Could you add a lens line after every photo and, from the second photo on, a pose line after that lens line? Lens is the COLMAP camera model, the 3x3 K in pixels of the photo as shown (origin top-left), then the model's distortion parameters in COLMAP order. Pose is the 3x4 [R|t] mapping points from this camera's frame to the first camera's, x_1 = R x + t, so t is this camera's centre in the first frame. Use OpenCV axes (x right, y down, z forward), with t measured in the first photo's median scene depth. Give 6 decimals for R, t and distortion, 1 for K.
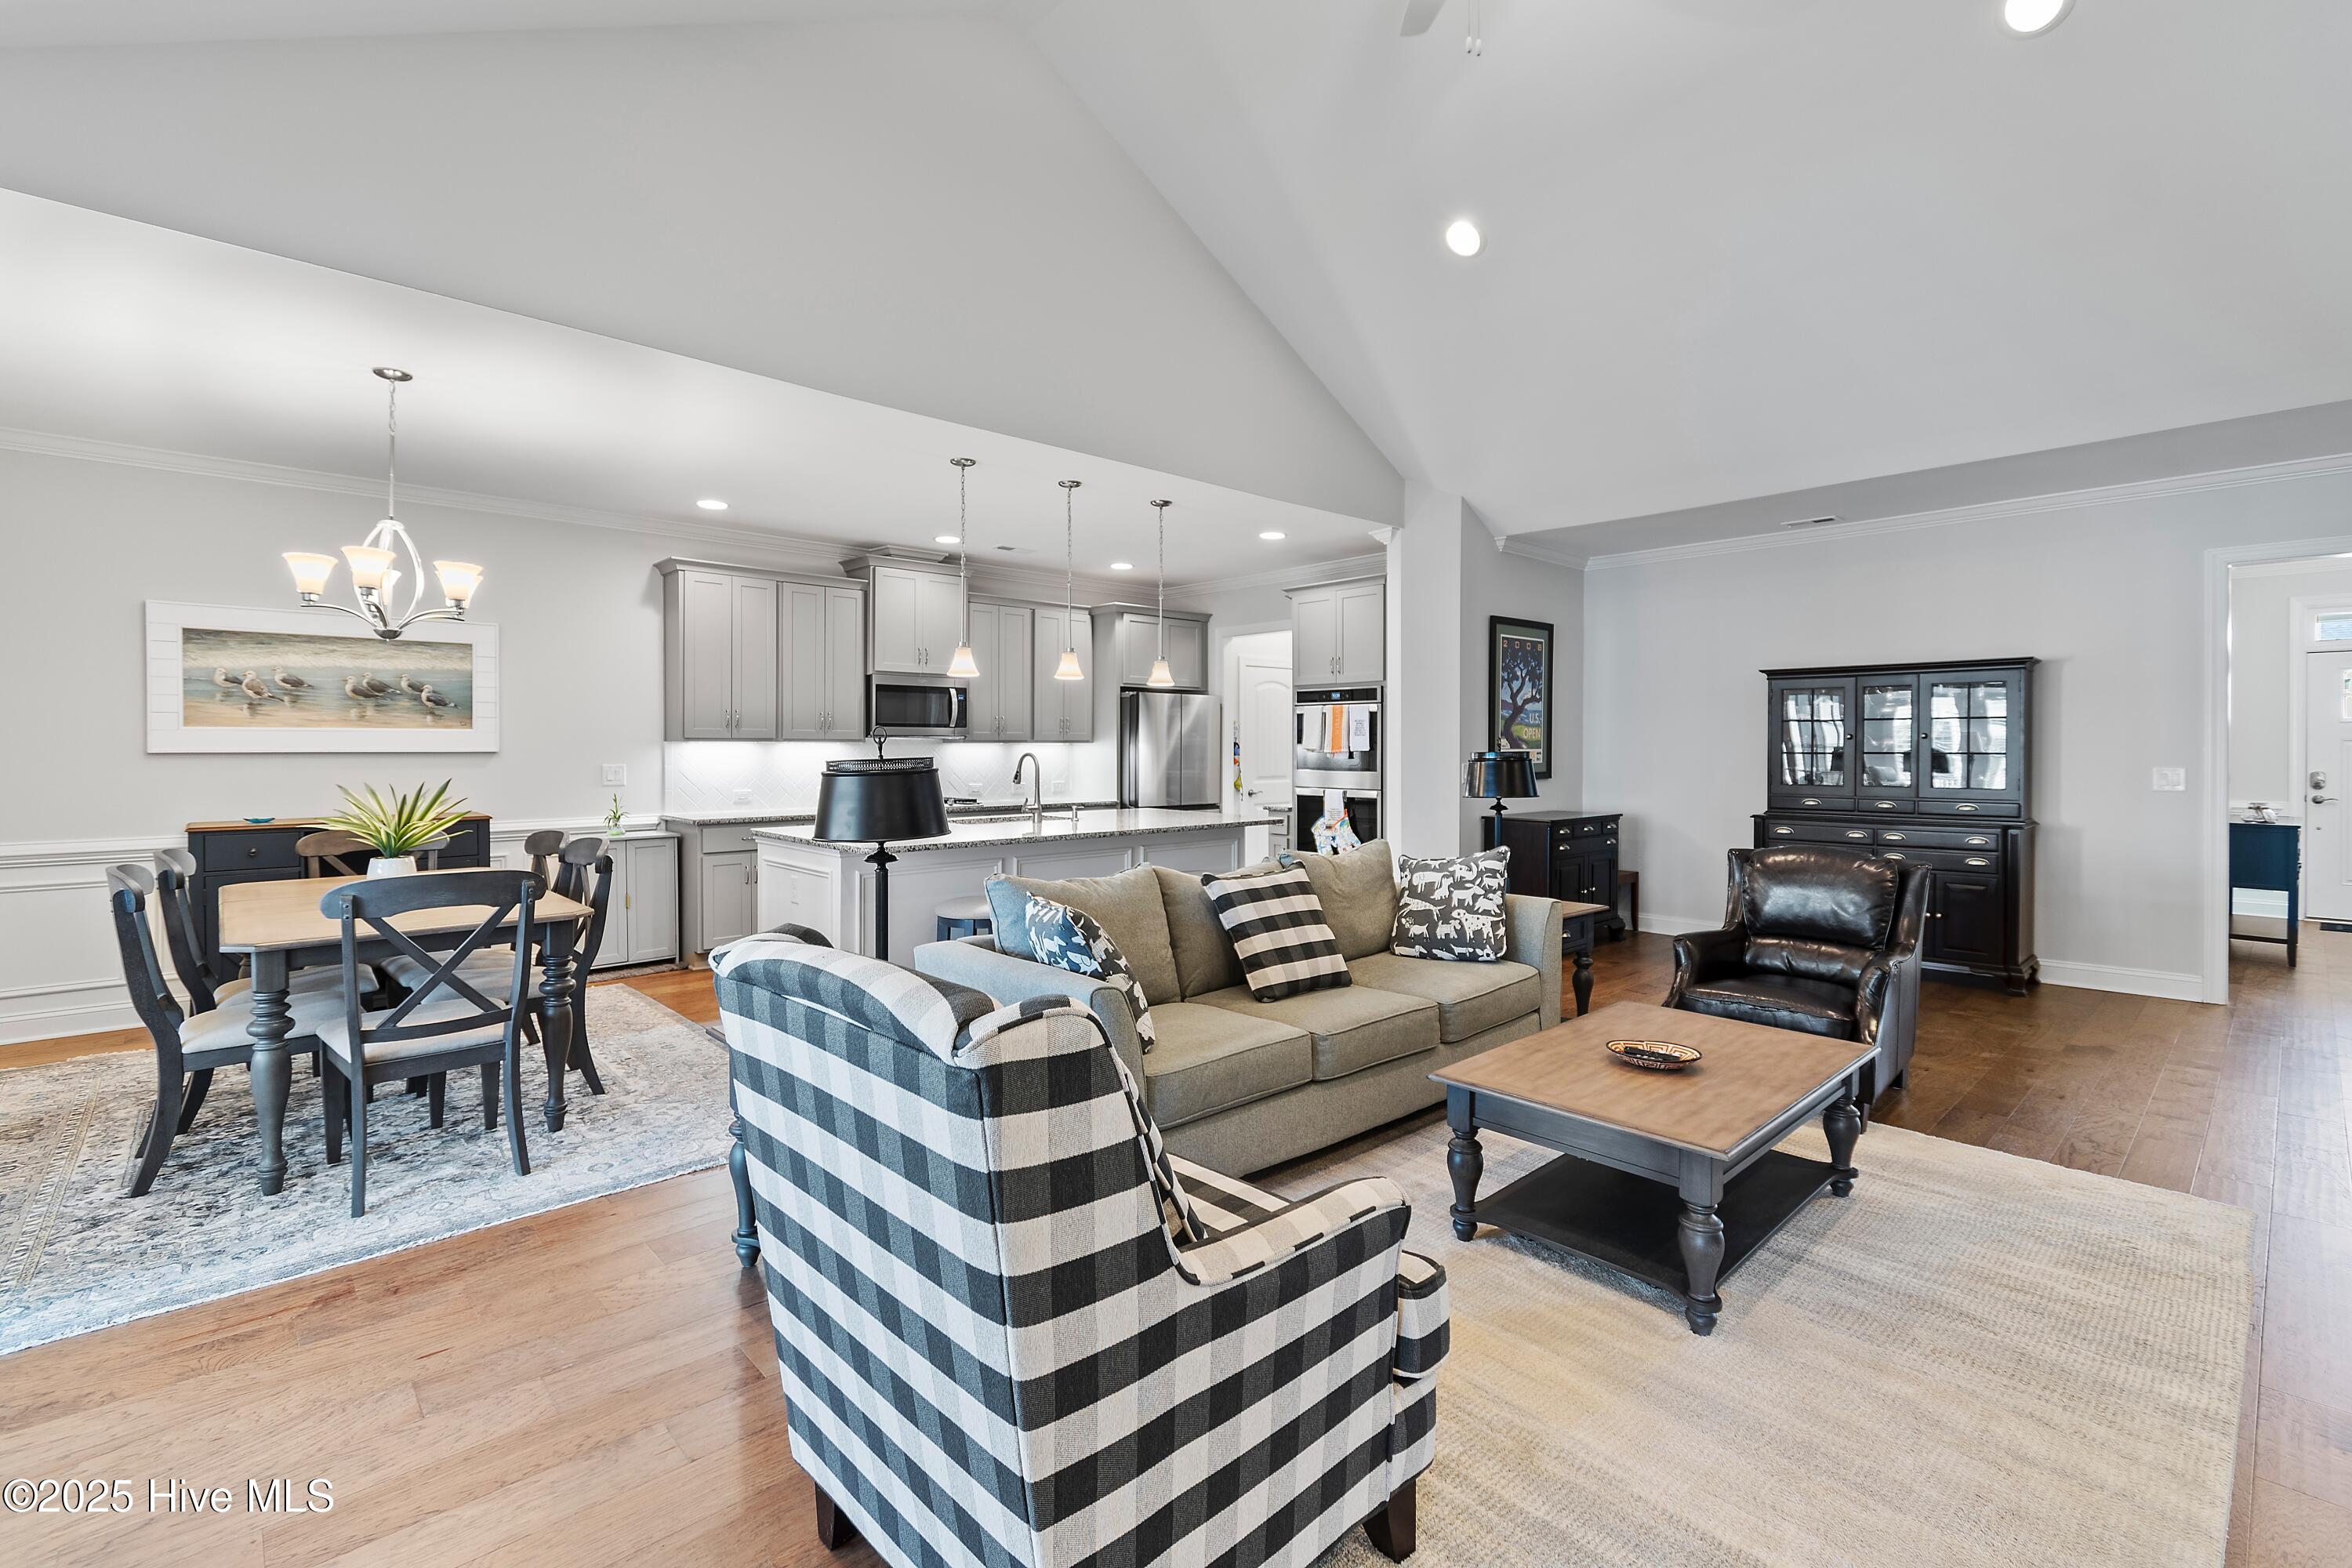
lens RADIAL K [[1053.5, 0, 1177.0], [0, 1053.5, 750.1], [0, 0, 1]] dist [0.003522, -0.001008]
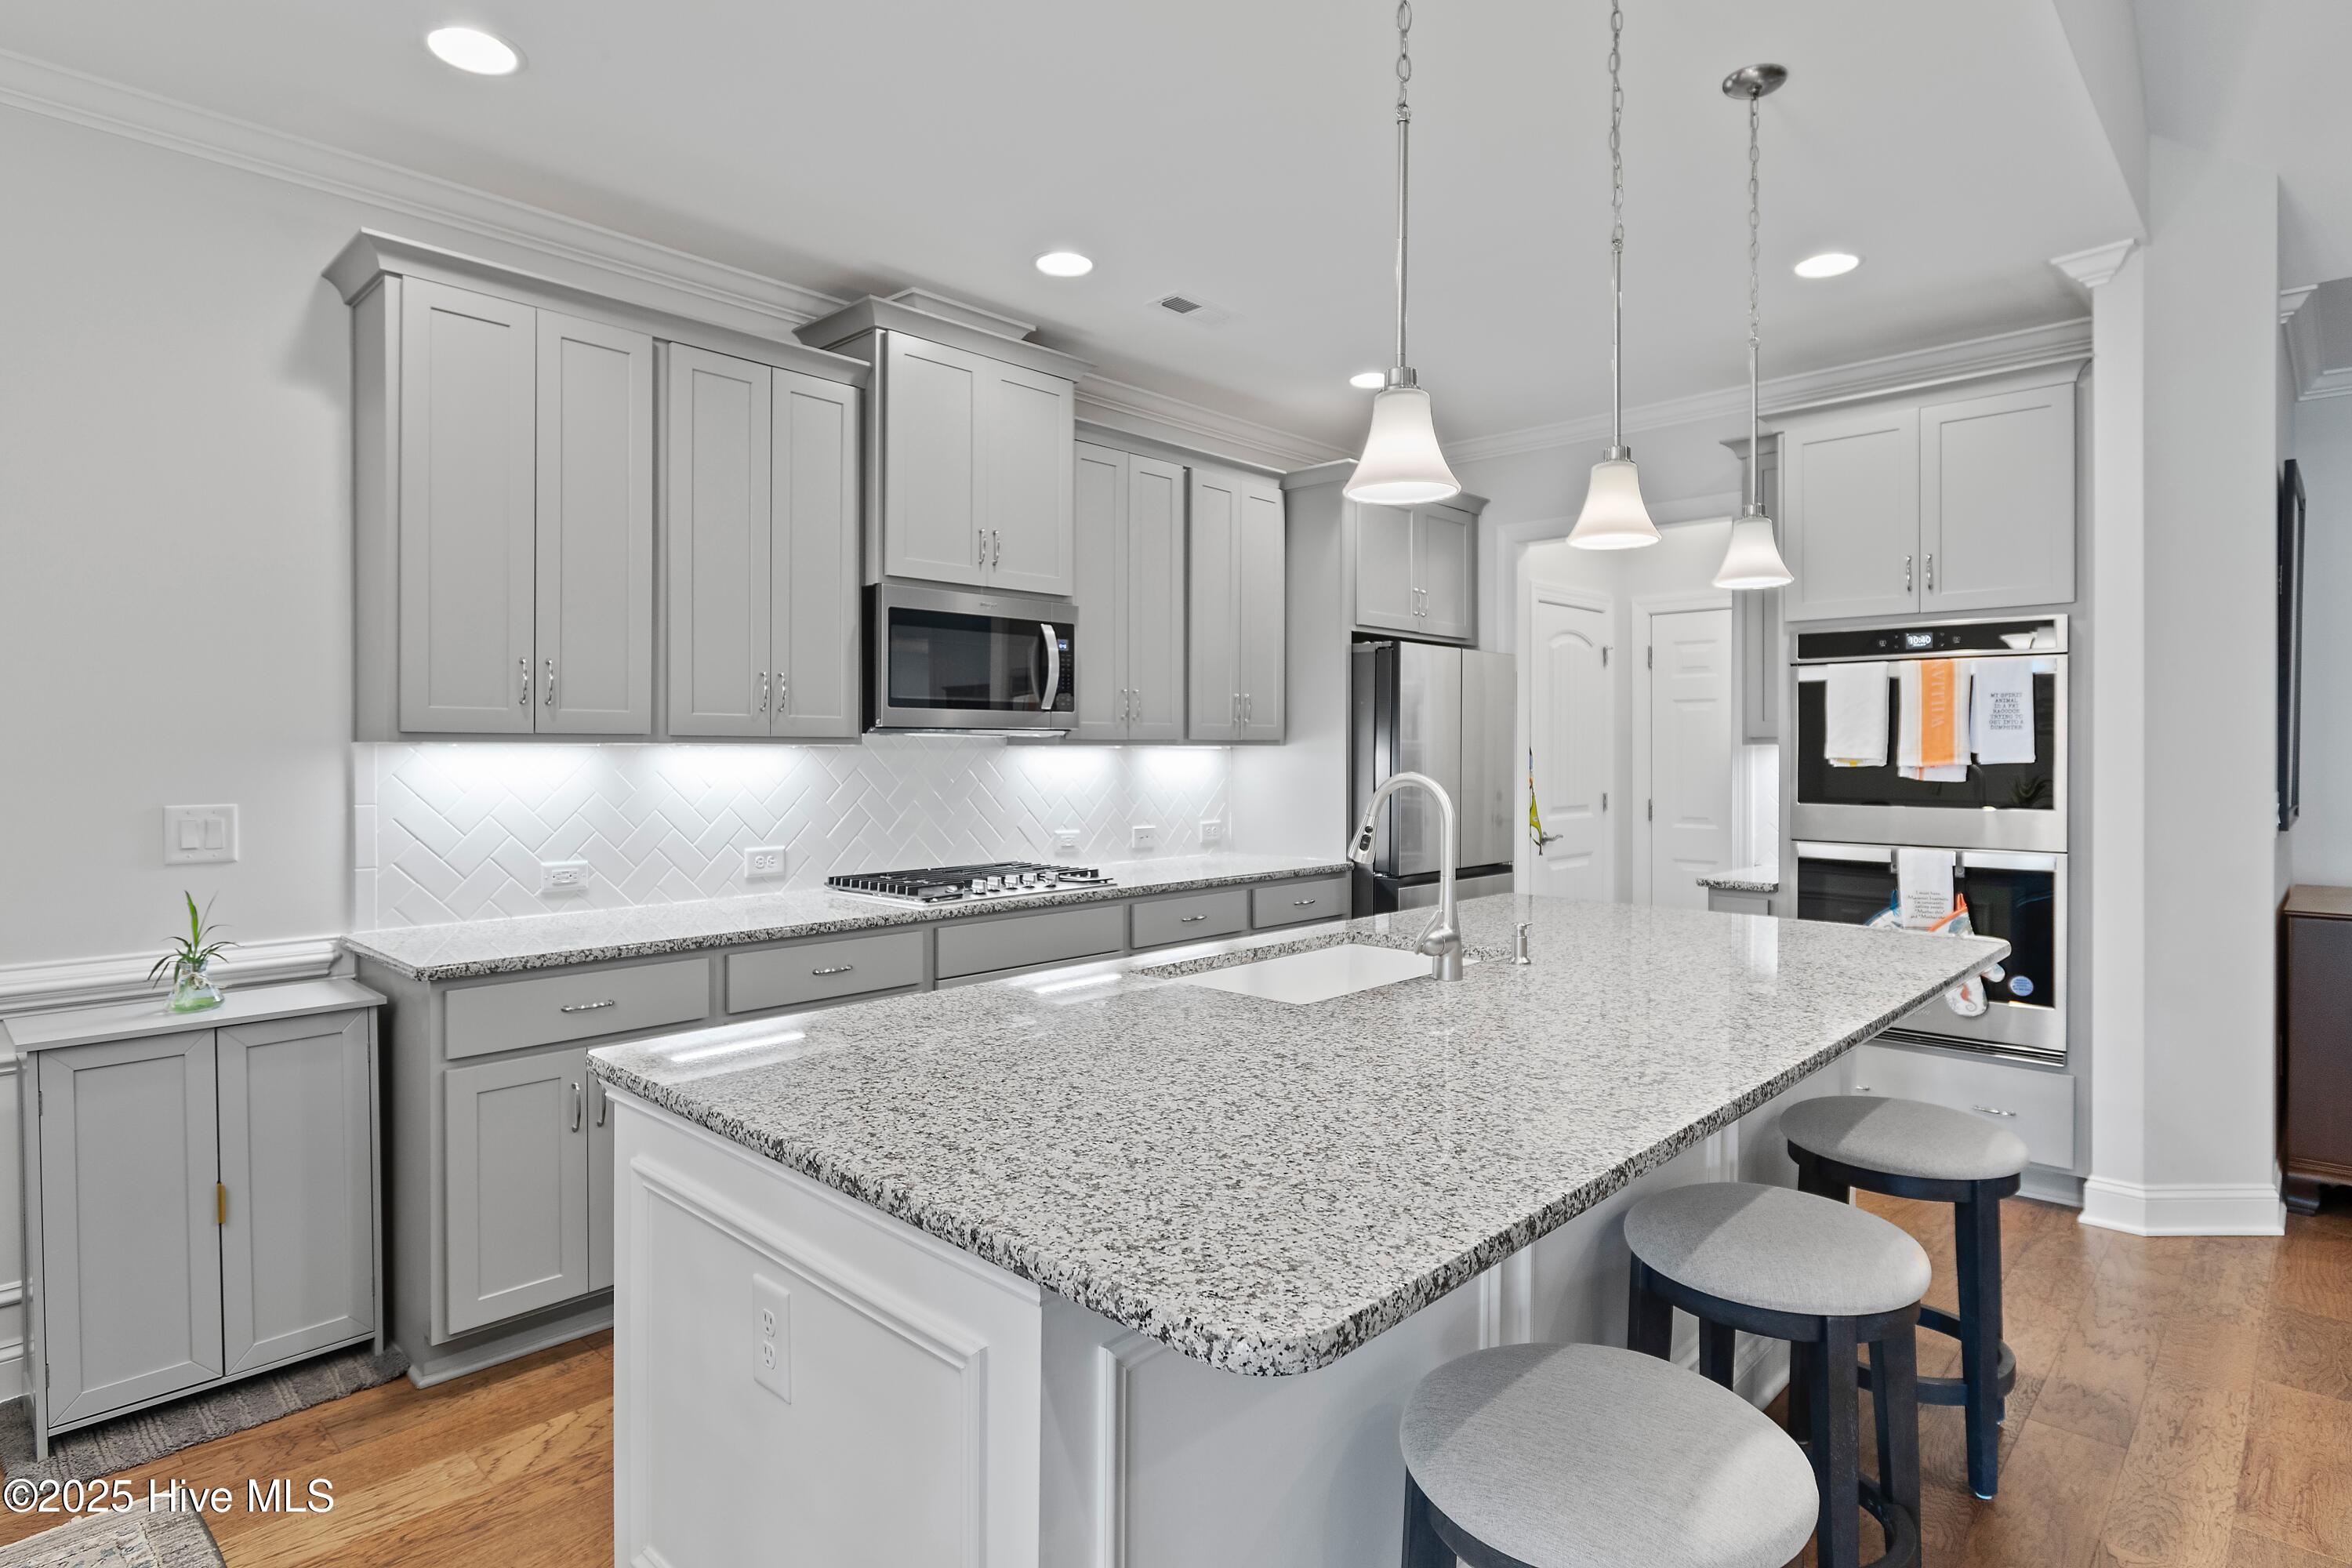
lens RADIAL K [[1232.6, 0, 1166.2], [0, 1232.6, 749.3], [0, 0, 1]] dist [0.002128, -0.001208]
pose [[0.998665, -0.000651, 0.051649, -0.228433], [0.000860, 0.999991, -0.004033, -0.003762], [-0.051646, 0.004072, 0.998657, 0.569083]]
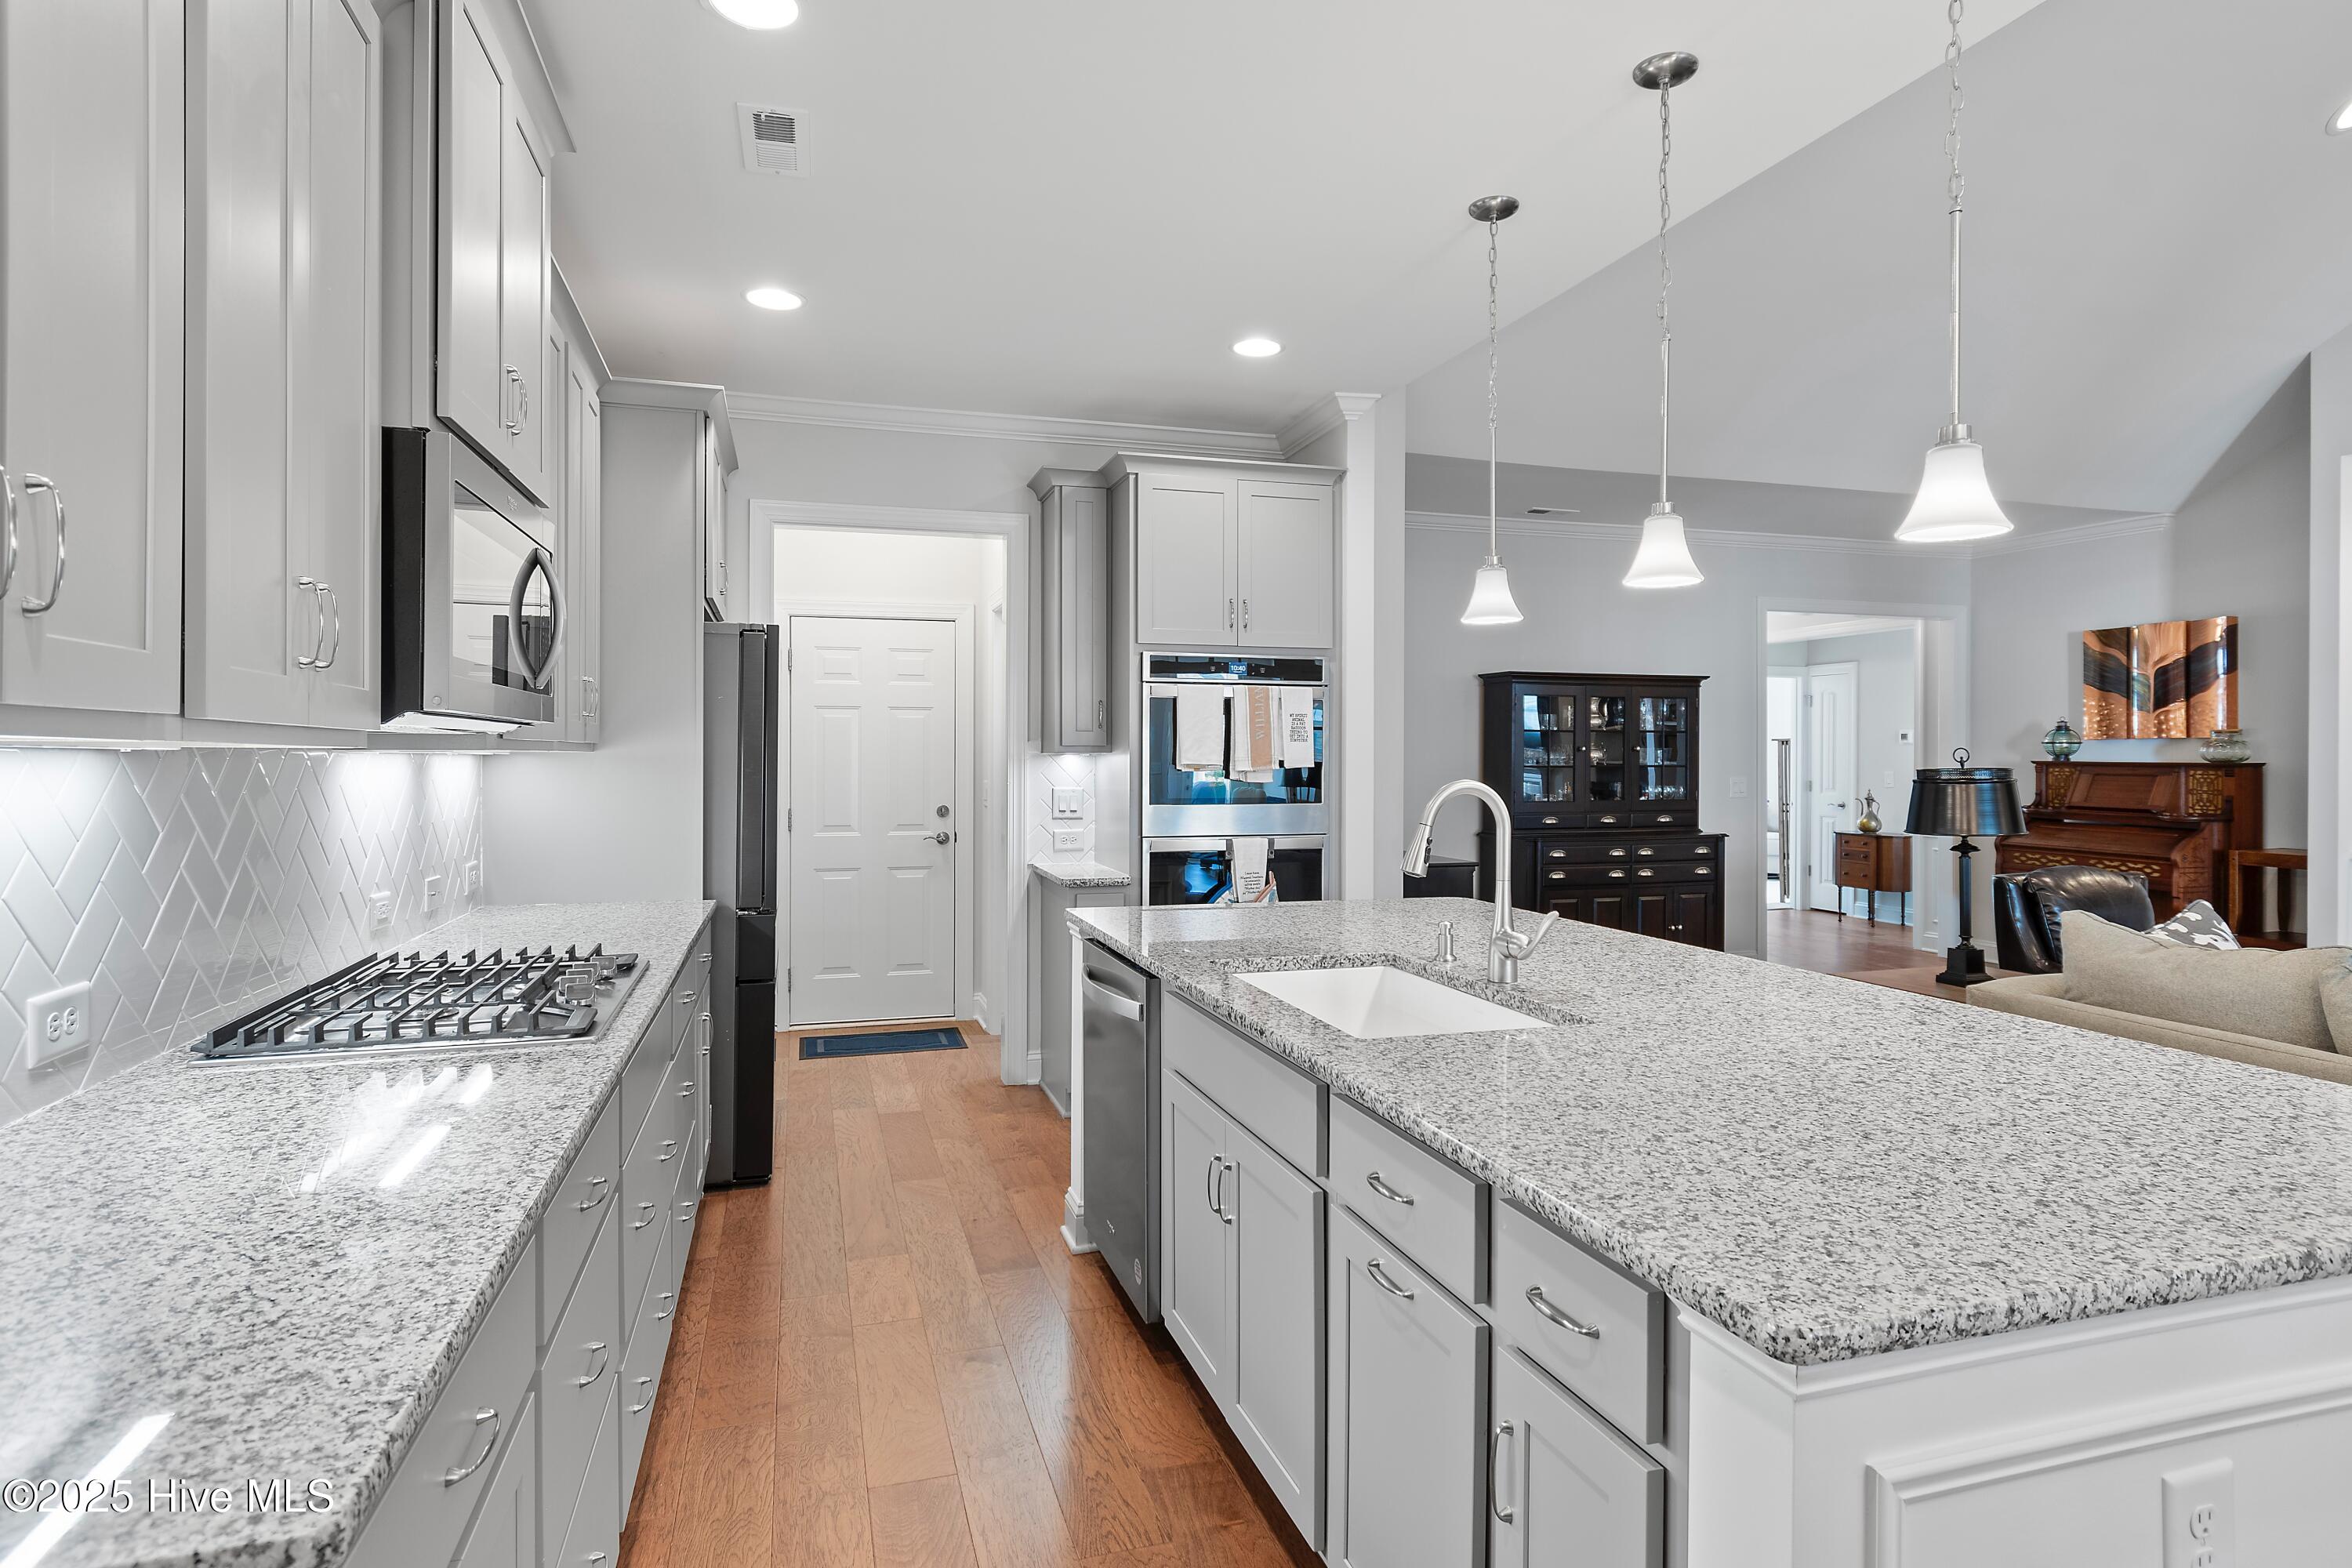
lens RADIAL K [[1233.3, 0, 1174.0], [0, 1233.3, 759.0], [0, 0, 1]] dist [0.001554, -0.001138]
pose [[0.444313, -0.001190, 0.895871, -0.513651], [0.002622, 0.999997, 0.000027, -0.004880], [-0.895868, 0.002337, 0.444315, 0.859807]]
